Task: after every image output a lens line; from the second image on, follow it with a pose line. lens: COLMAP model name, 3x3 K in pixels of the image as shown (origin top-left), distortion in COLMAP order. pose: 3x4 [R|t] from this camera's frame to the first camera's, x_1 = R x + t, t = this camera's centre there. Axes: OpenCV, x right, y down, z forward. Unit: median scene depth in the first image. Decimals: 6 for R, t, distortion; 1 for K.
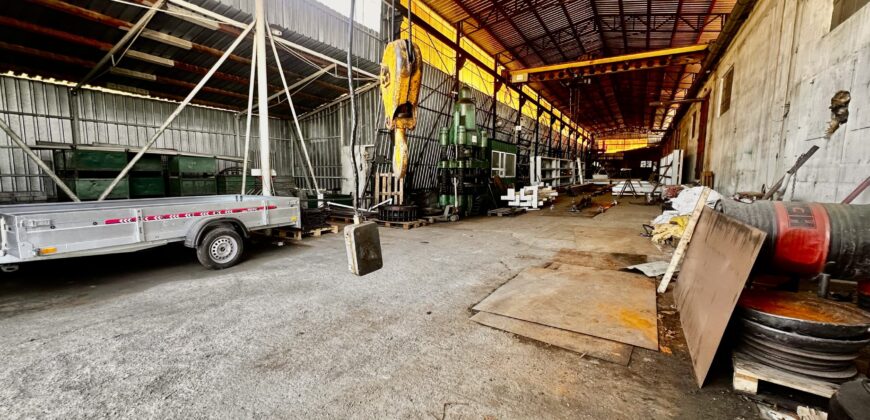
lens RADIAL K [[345.9, 0, 437.0], [0, 345.9, 210.5], [0, 0, 1]] dist [-0.002465, -0.000116]
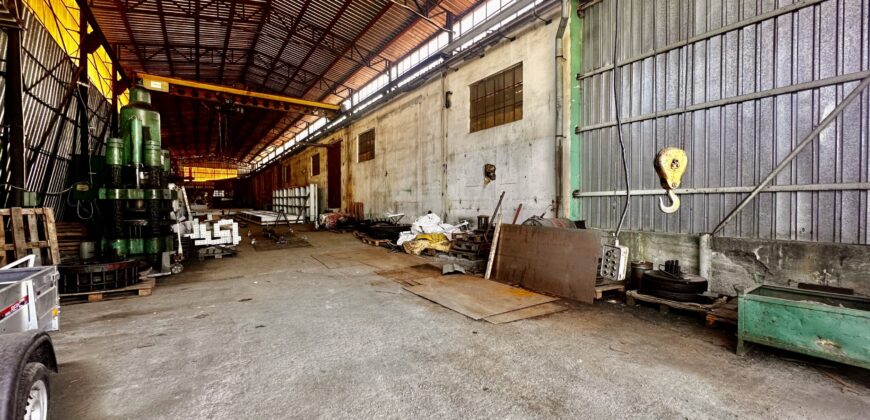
lens RADIAL K [[345.9, 0, 434.4], [0, 345.9, 211.9], [0, 0, 1]] dist [-0.002465, -0.000116]
pose [[0.427998, -0.029010, 0.903314, -0.798941], [0.101170, 0.994741, -0.015990, -0.066733], [-0.898099, 0.098232, 0.428682, 0.439060]]
